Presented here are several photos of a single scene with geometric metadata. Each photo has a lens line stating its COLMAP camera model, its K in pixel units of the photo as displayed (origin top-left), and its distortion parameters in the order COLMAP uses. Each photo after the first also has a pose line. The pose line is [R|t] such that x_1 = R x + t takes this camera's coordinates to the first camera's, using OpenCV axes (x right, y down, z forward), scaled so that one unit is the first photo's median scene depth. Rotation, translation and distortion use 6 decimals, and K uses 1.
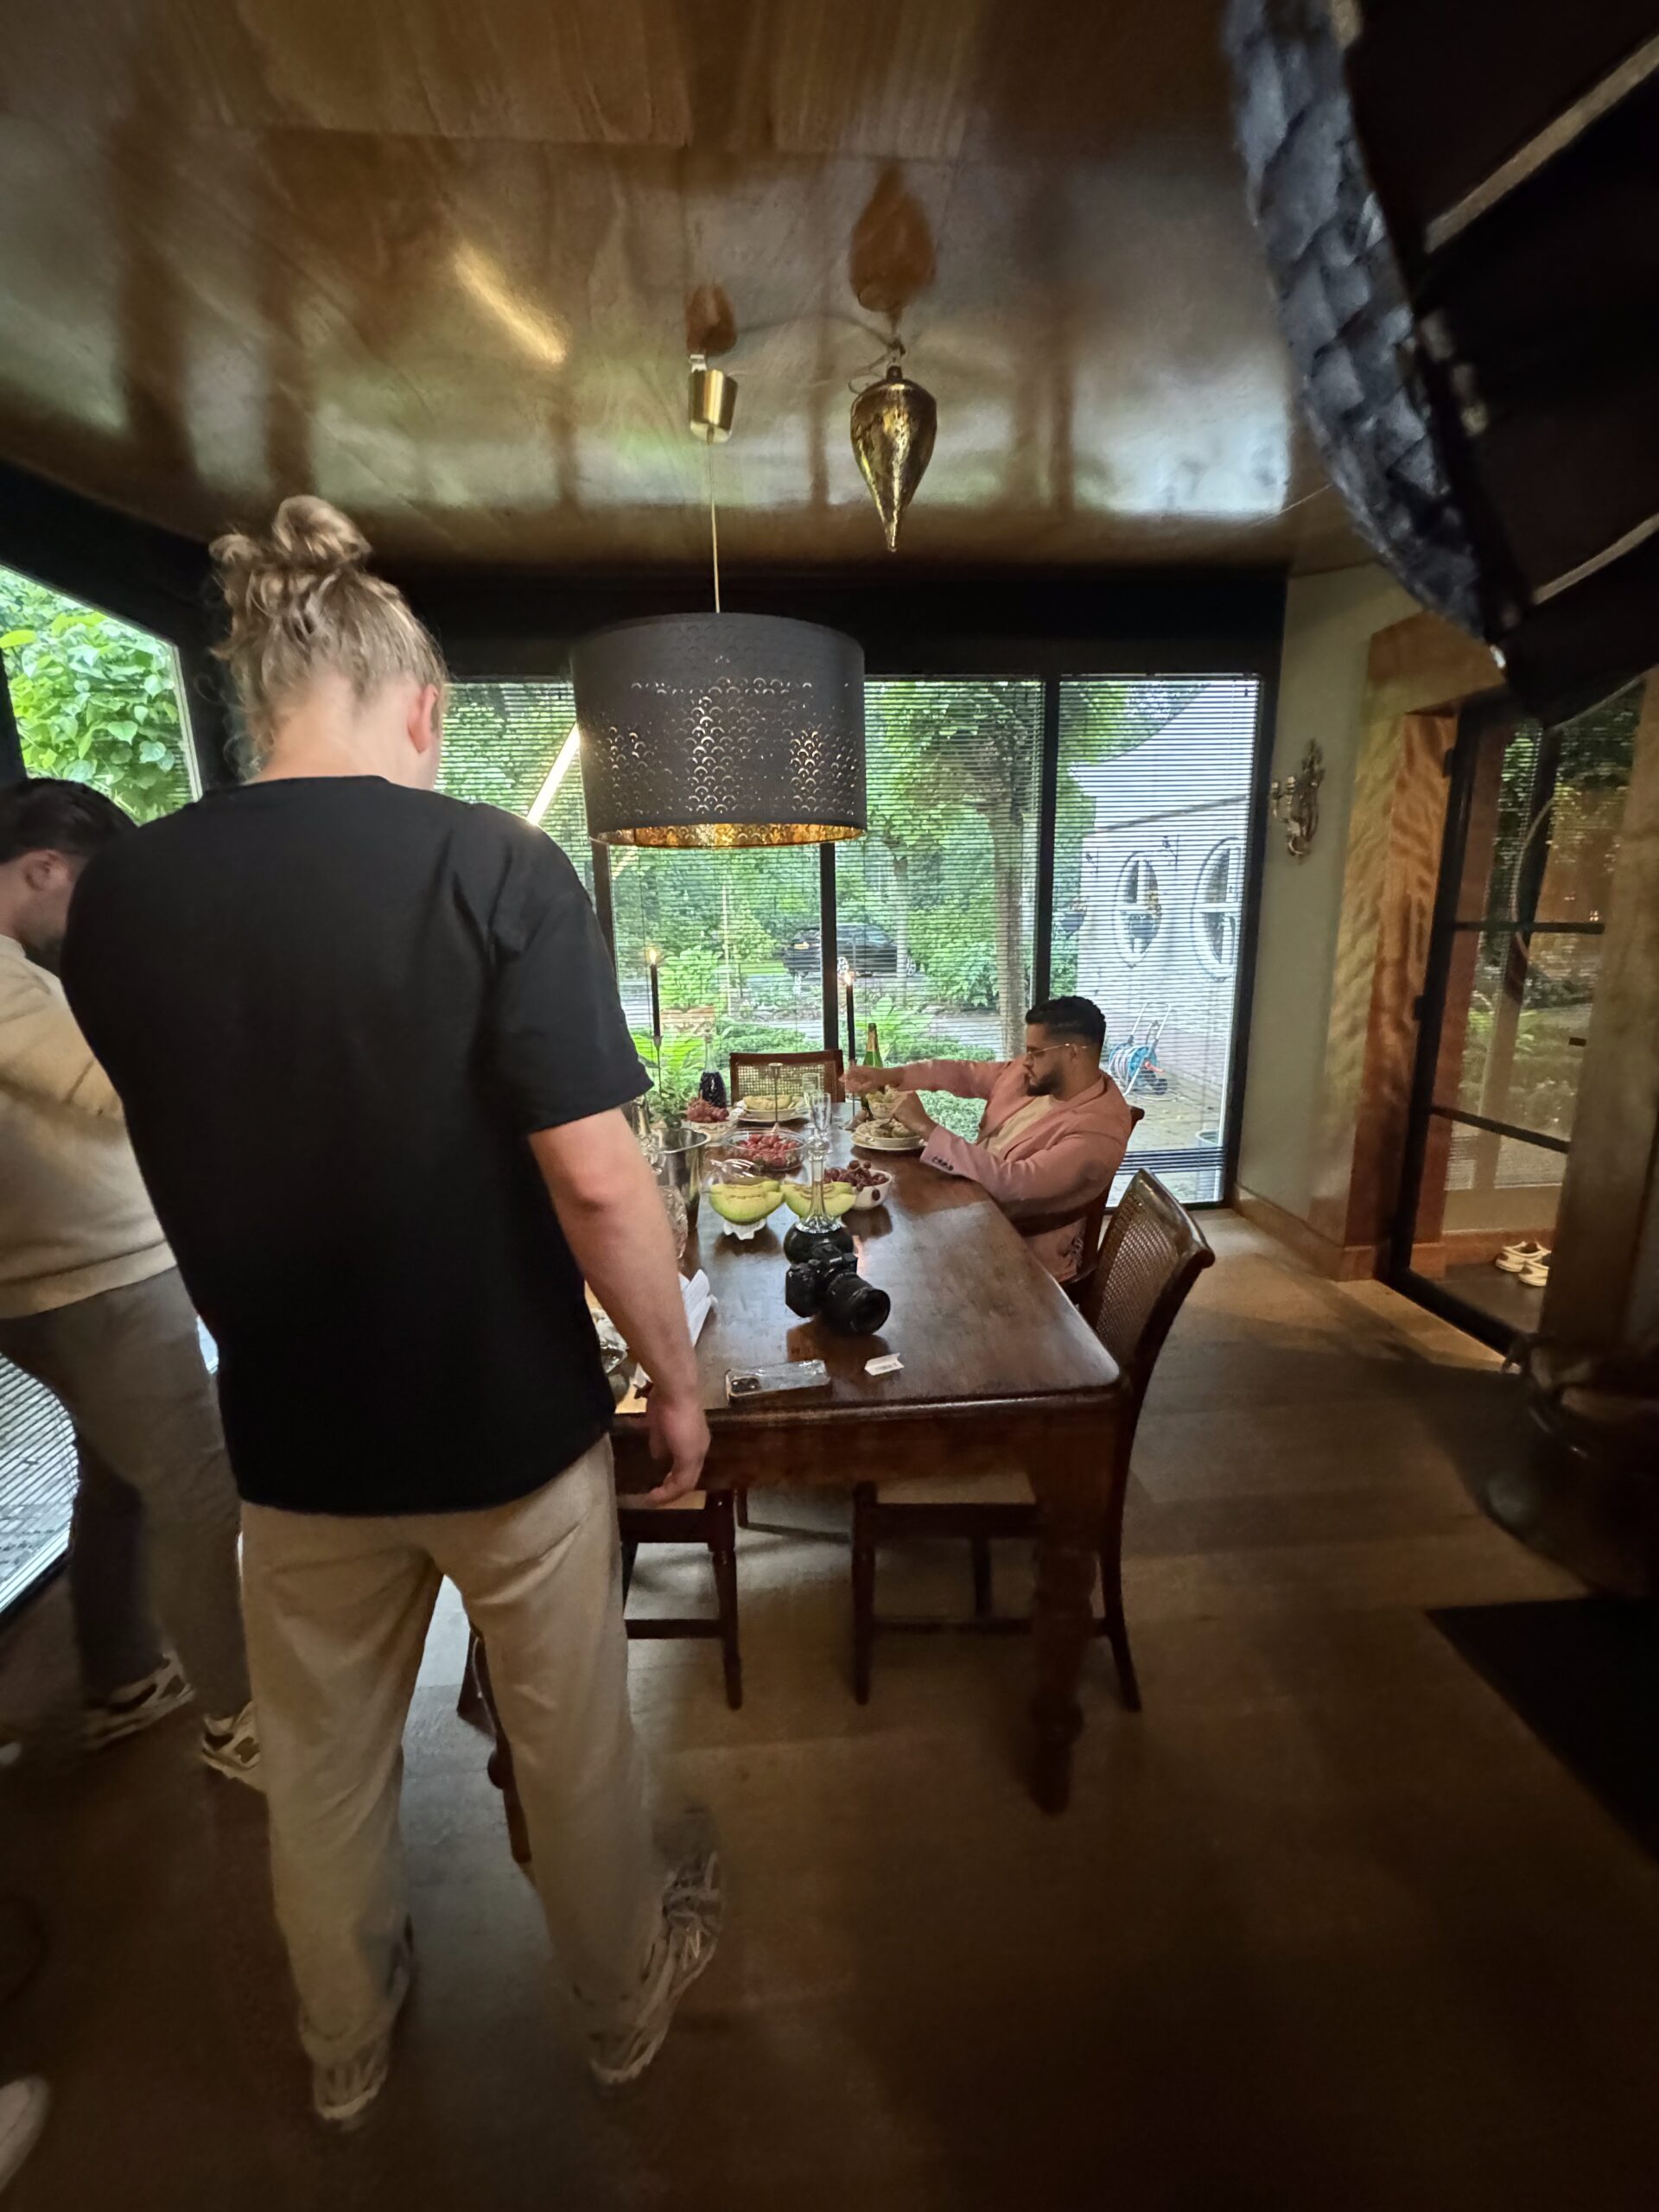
lens RADIAL K [[877.7, 0, 829.5], [0, 877.7, 1106.0], [0, 0, 1]] dist [0.000054, 0.000049]
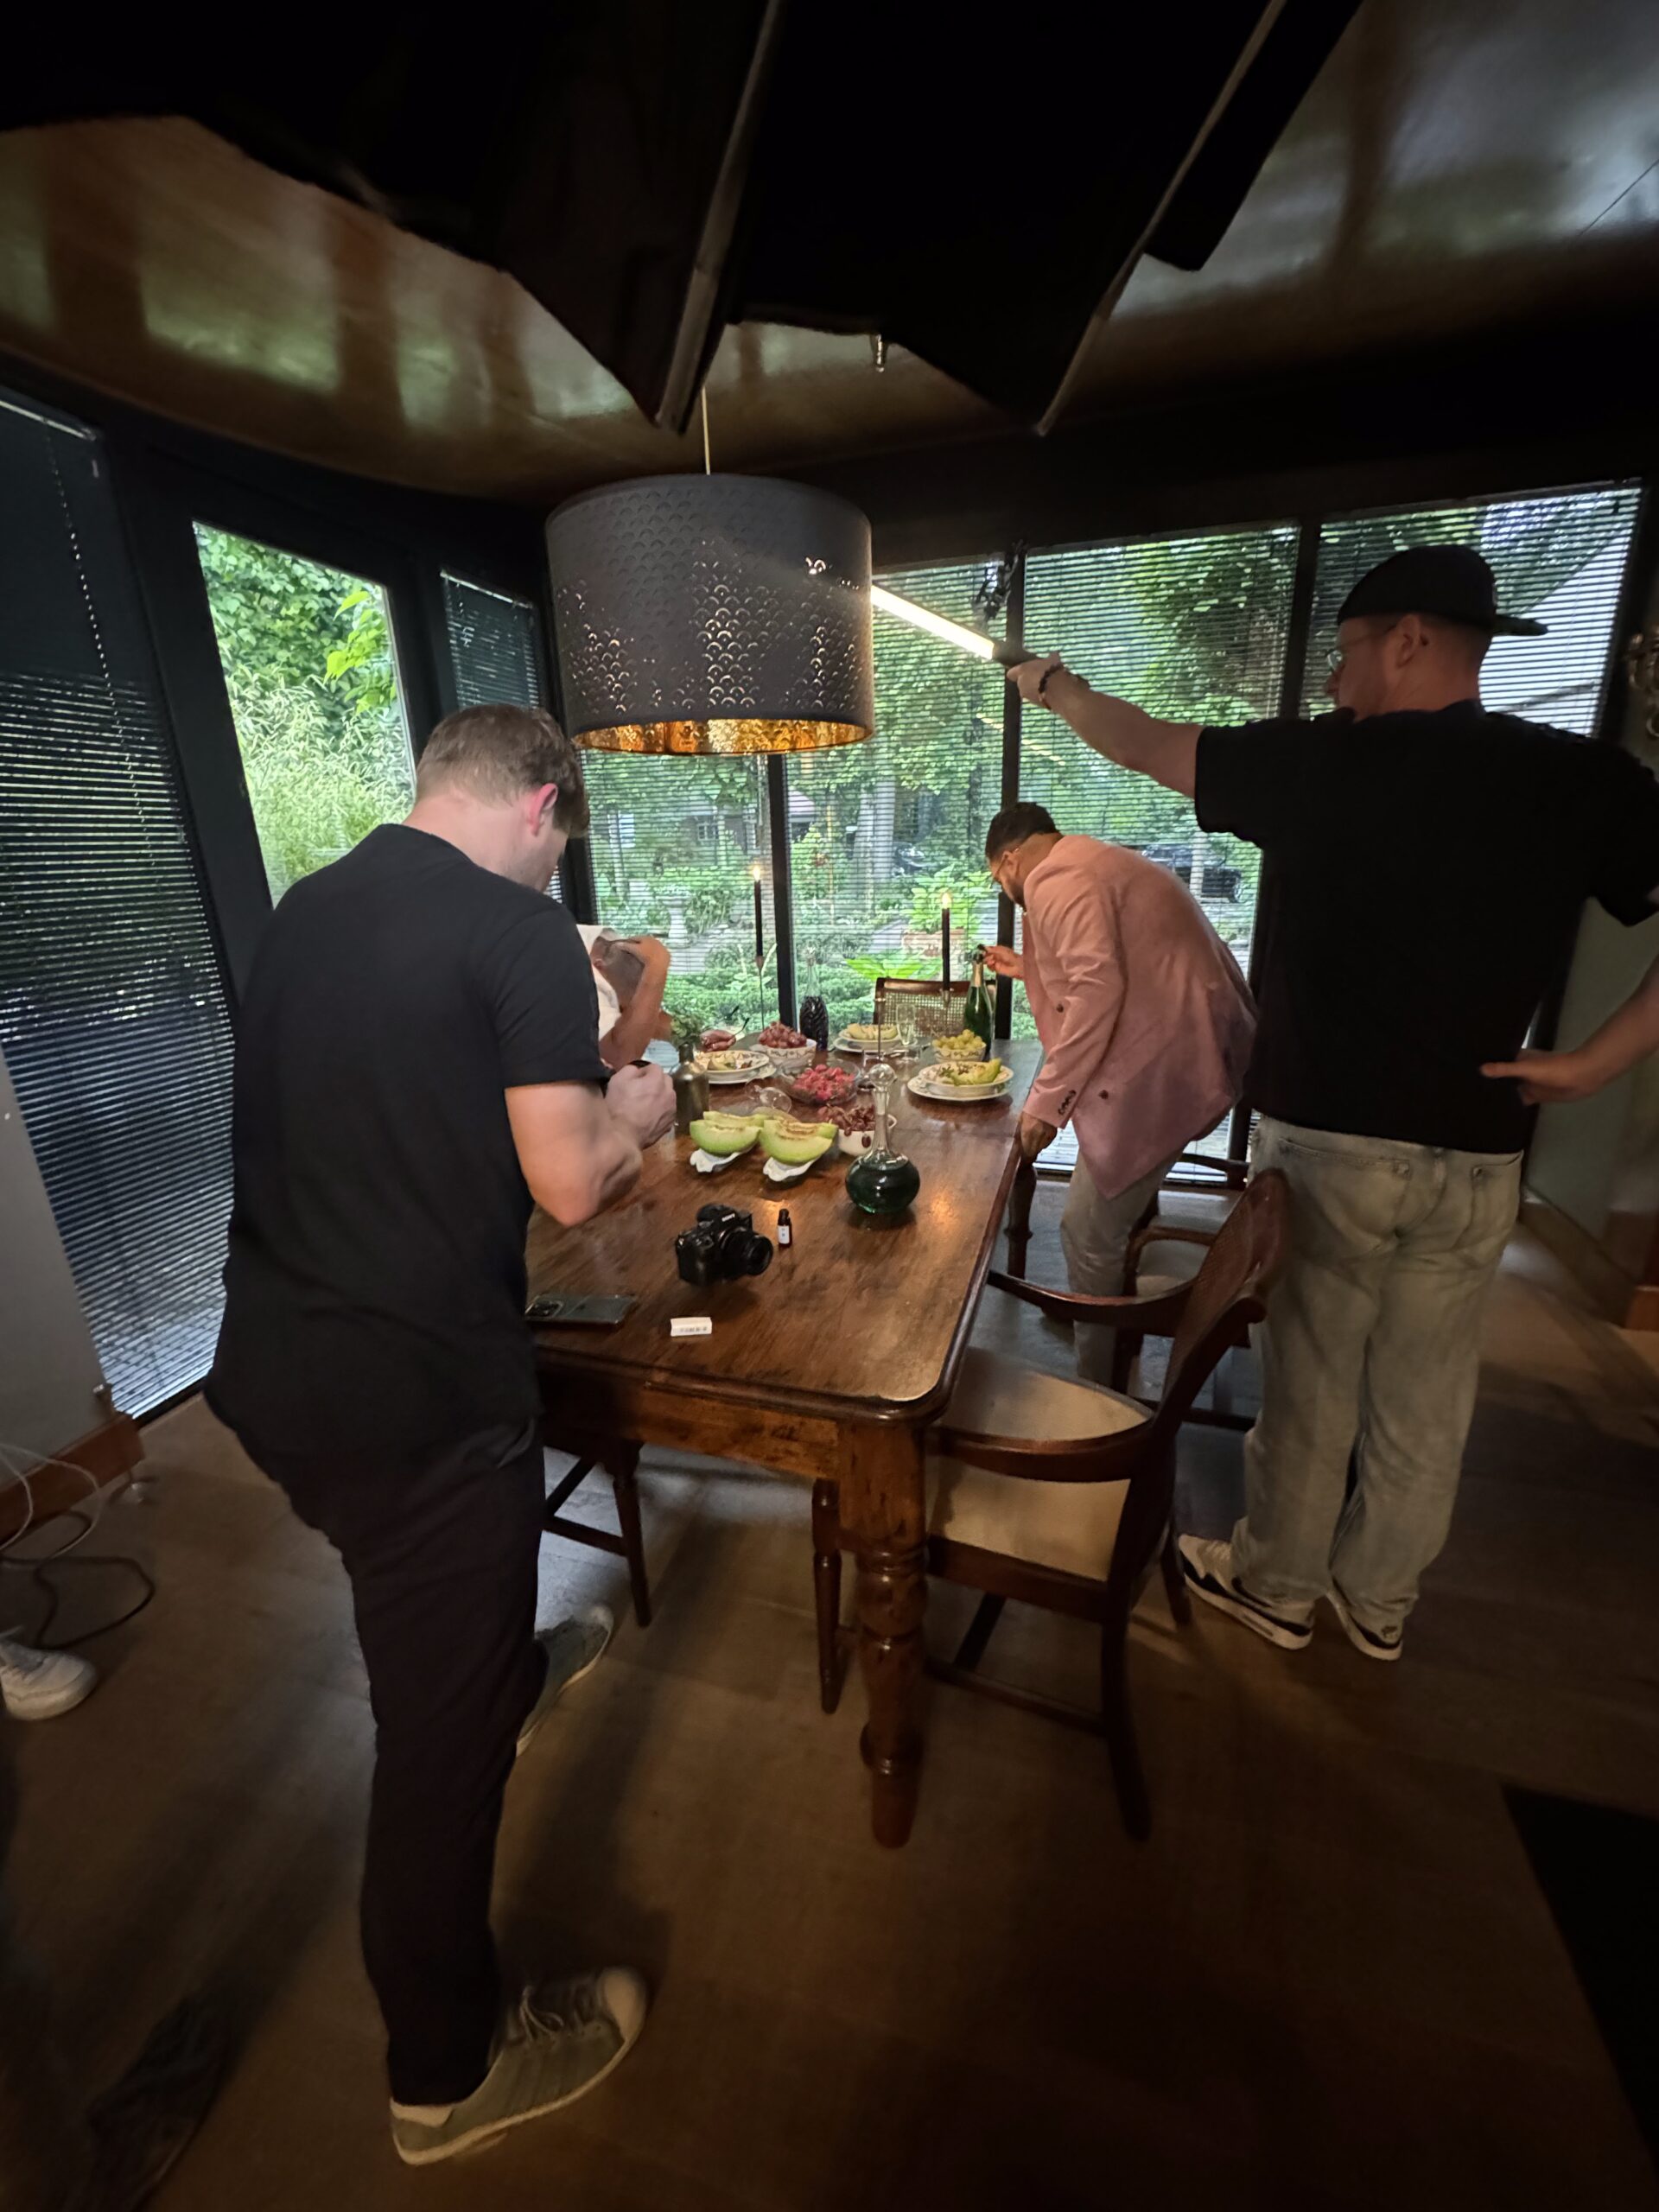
lens RADIAL K [[877.7, 0, 829.5], [0, 877.7, 1106.0], [0, 0, 1]] dist [0.000054, 0.000049]
pose [[0.933233, 0.102361, -0.344380, 0.178401], [-0.071980, 0.992389, 0.099912, -0.012833], [0.351986, -0.068453, 0.933499, 0.075275]]
